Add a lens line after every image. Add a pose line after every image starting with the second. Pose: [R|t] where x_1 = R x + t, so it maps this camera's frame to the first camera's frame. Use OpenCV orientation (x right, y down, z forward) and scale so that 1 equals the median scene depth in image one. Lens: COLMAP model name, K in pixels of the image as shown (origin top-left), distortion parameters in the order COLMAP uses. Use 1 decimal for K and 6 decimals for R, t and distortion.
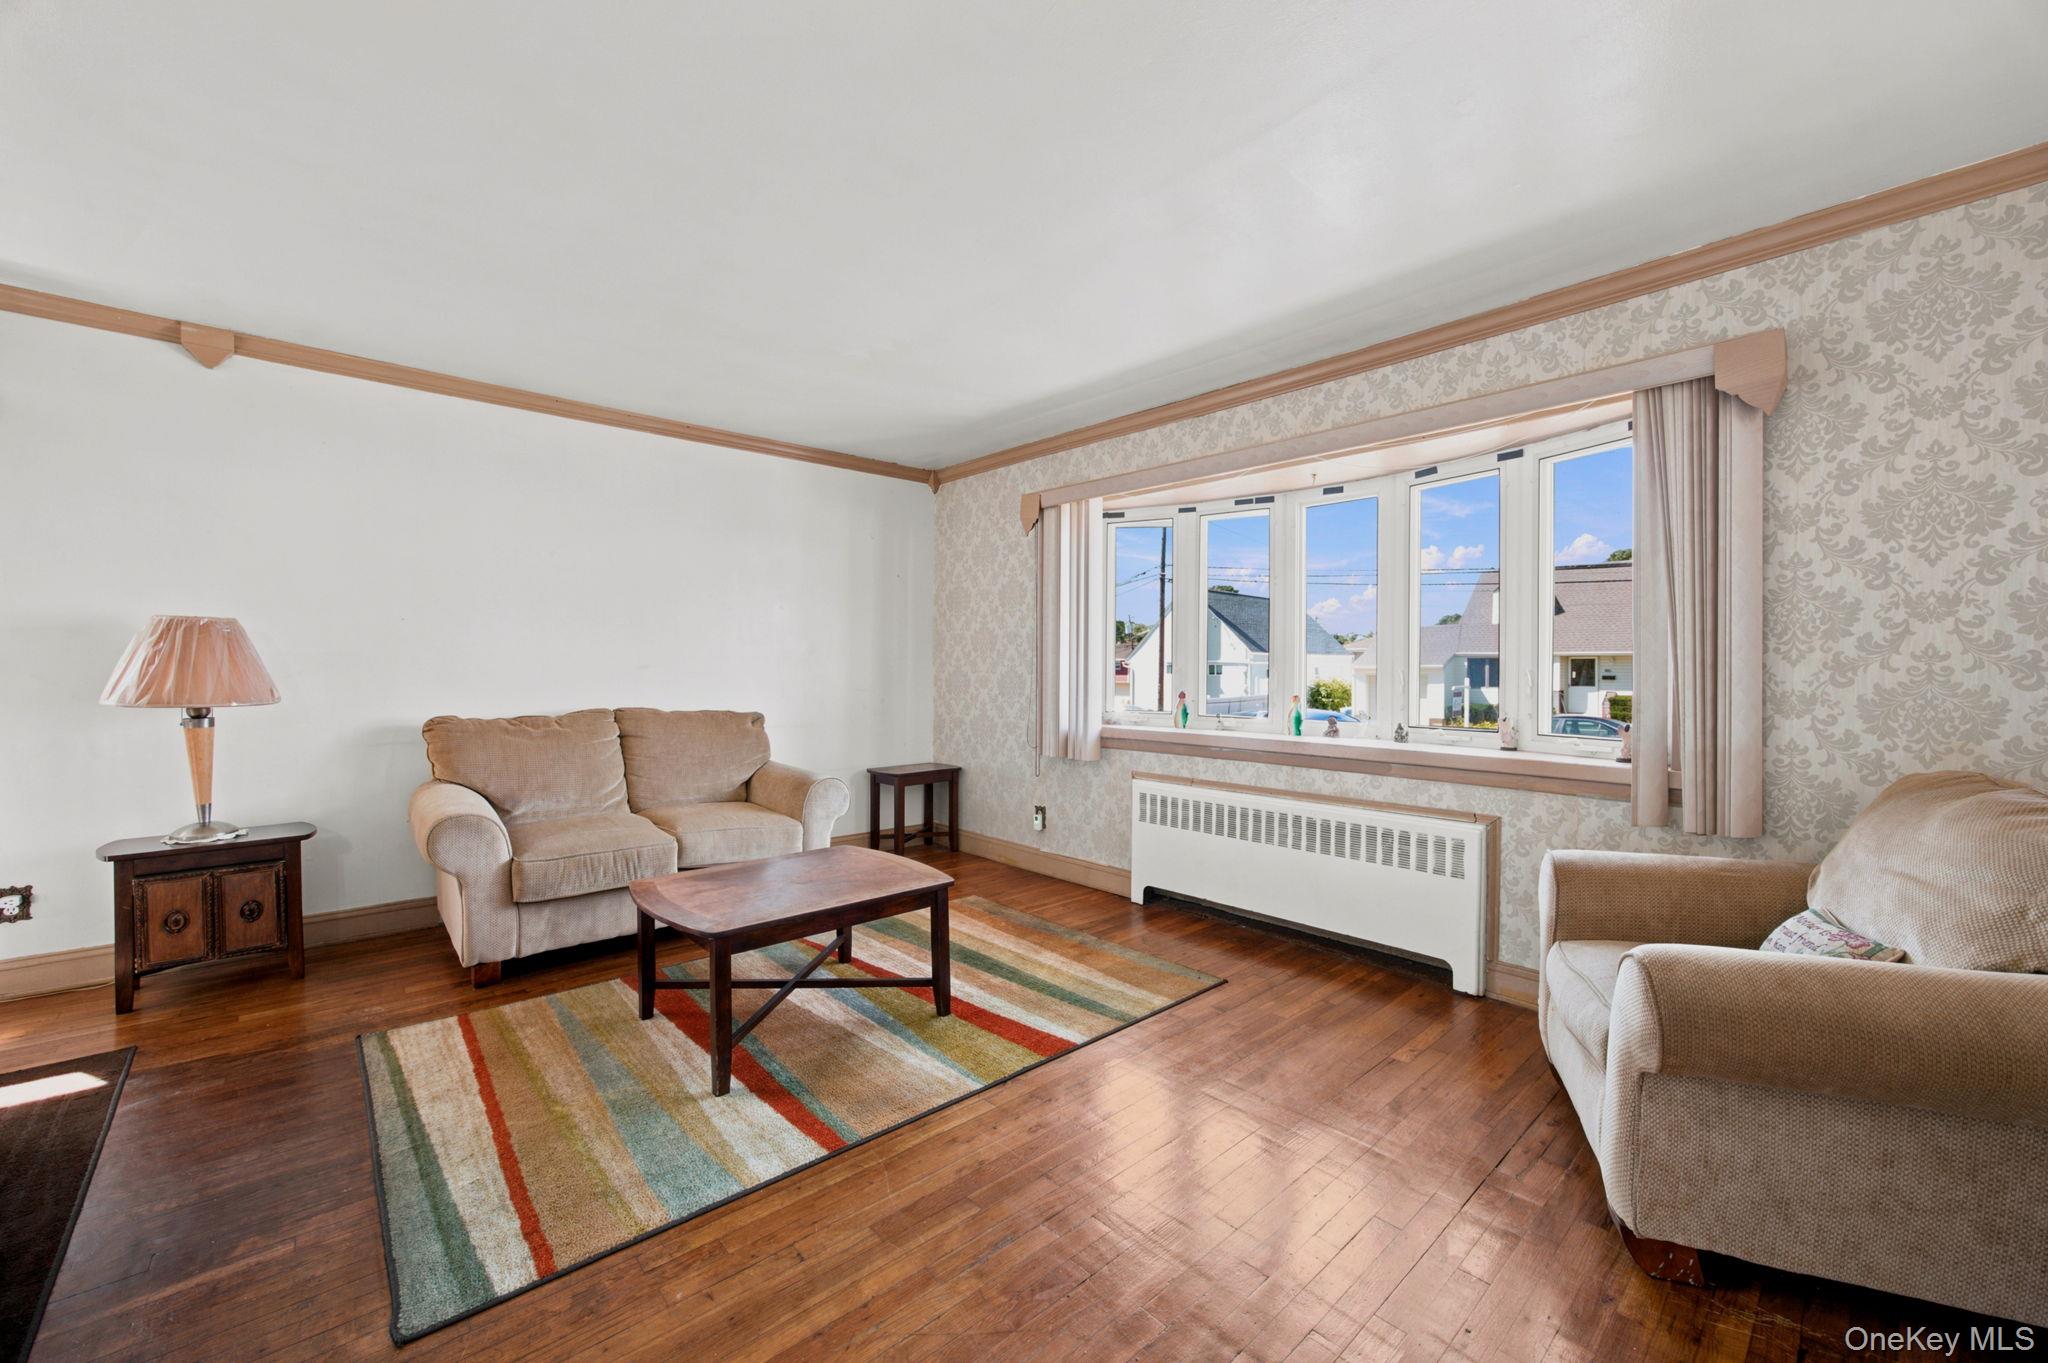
lens RADIAL K [[807.4, 0, 1024.0], [0, 807.4, 681.5], [0, 0, 1]] dist [0.001213, 0.000363]
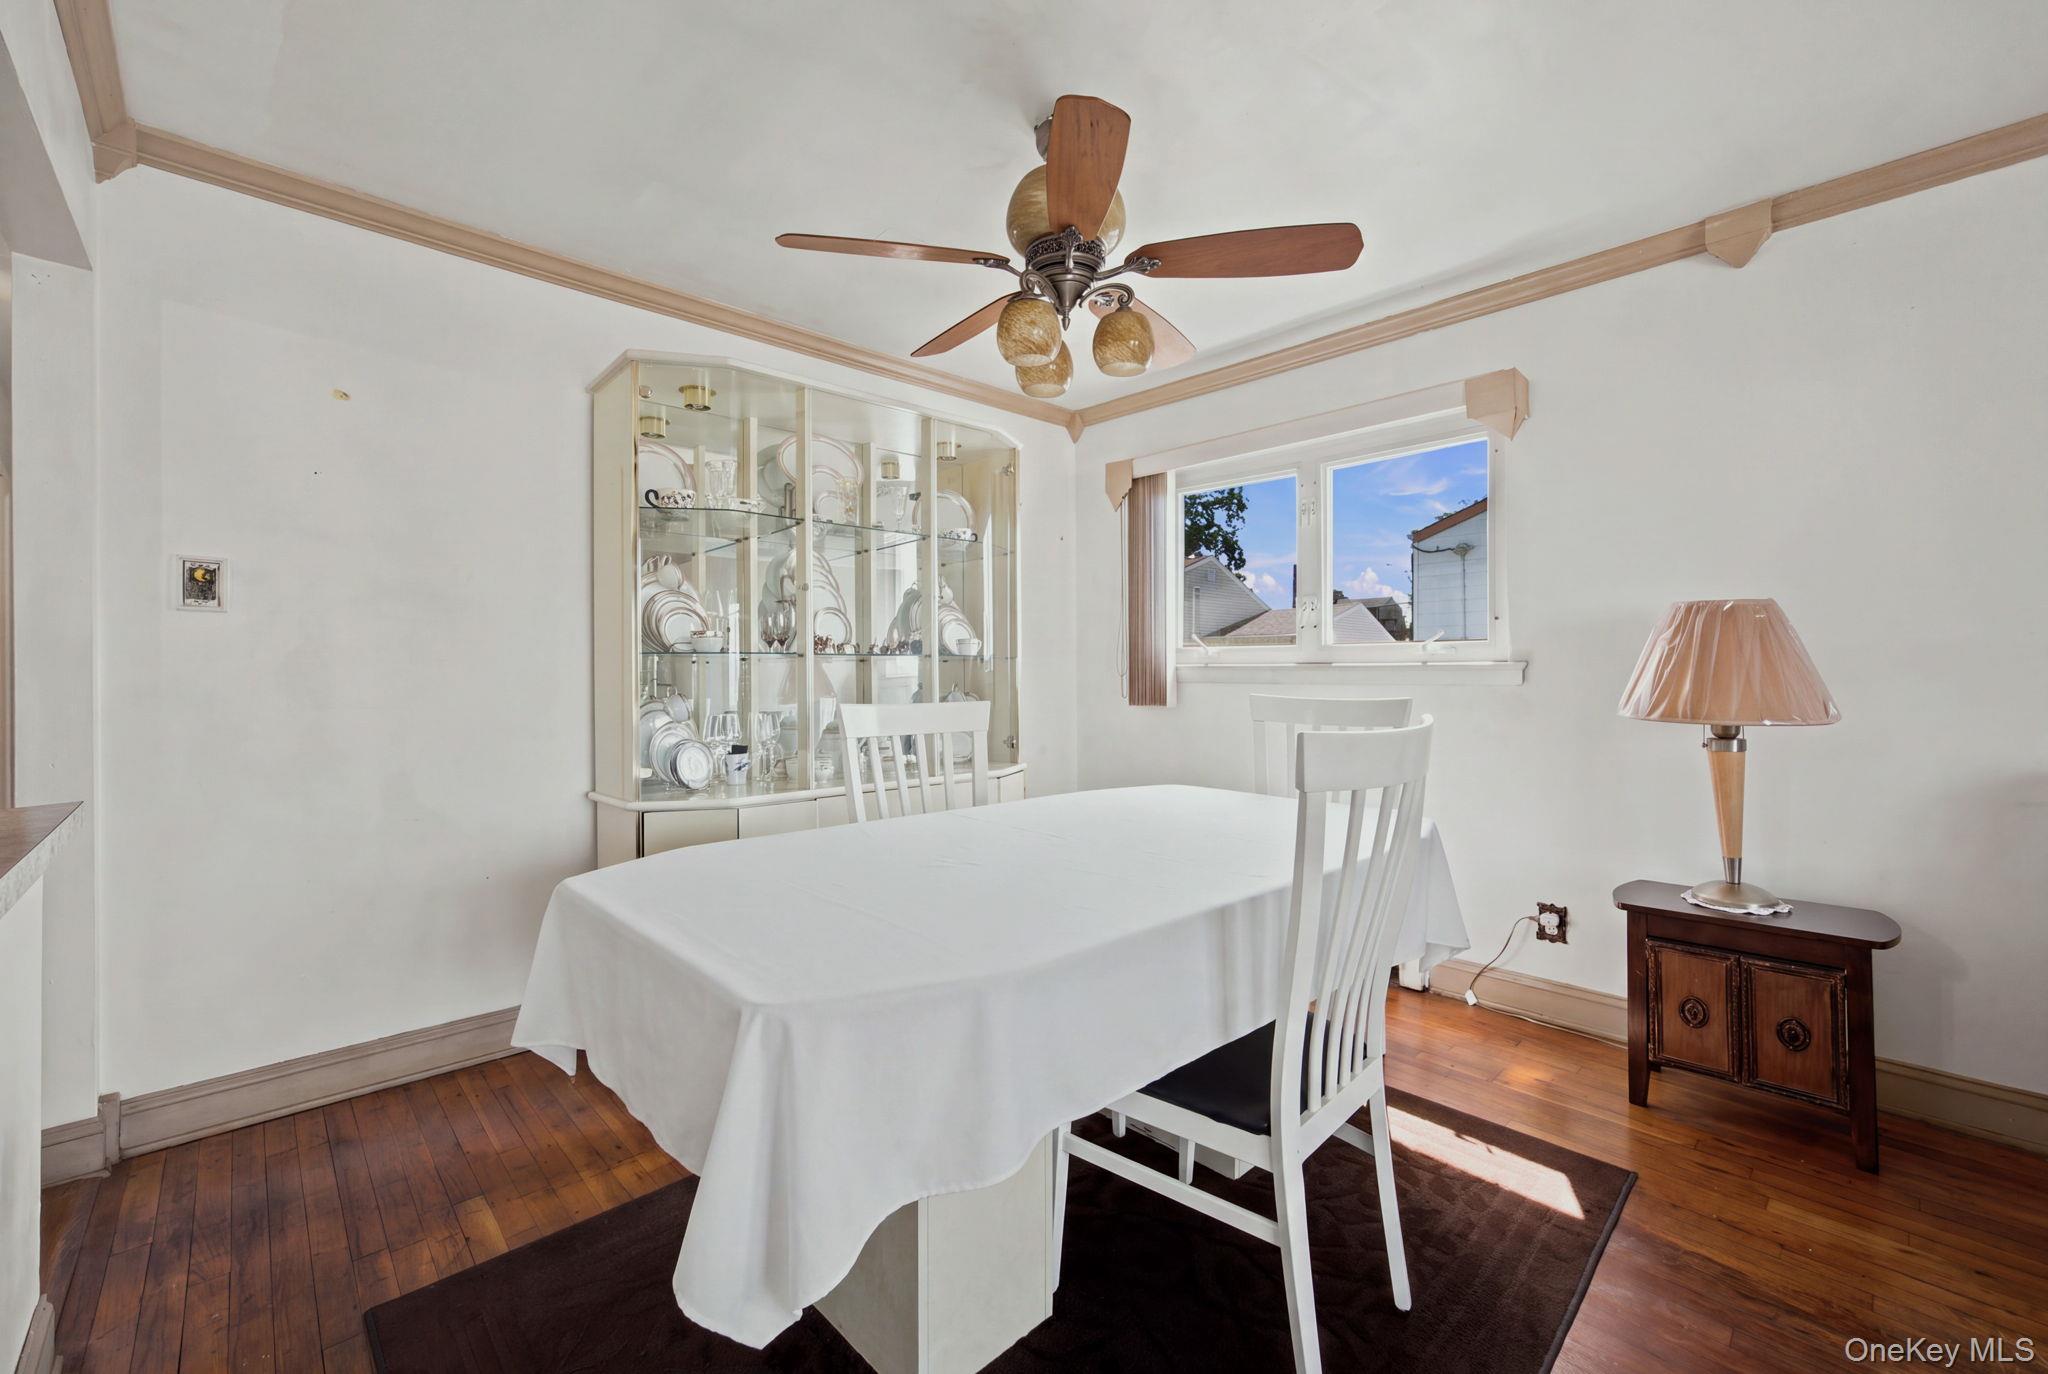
lens RADIAL K [[814.3, 0, 1023.2], [0, 814.3, 676.4], [0, 0, 1]] dist [-0.010518, 0.000355]
pose [[0.017187, -0.007570, -0.999824, -0.307411], [-0.003891, 0.999963, -0.007638, -0.003453], [0.999845, 0.004021, 0.017157, 0.359957]]
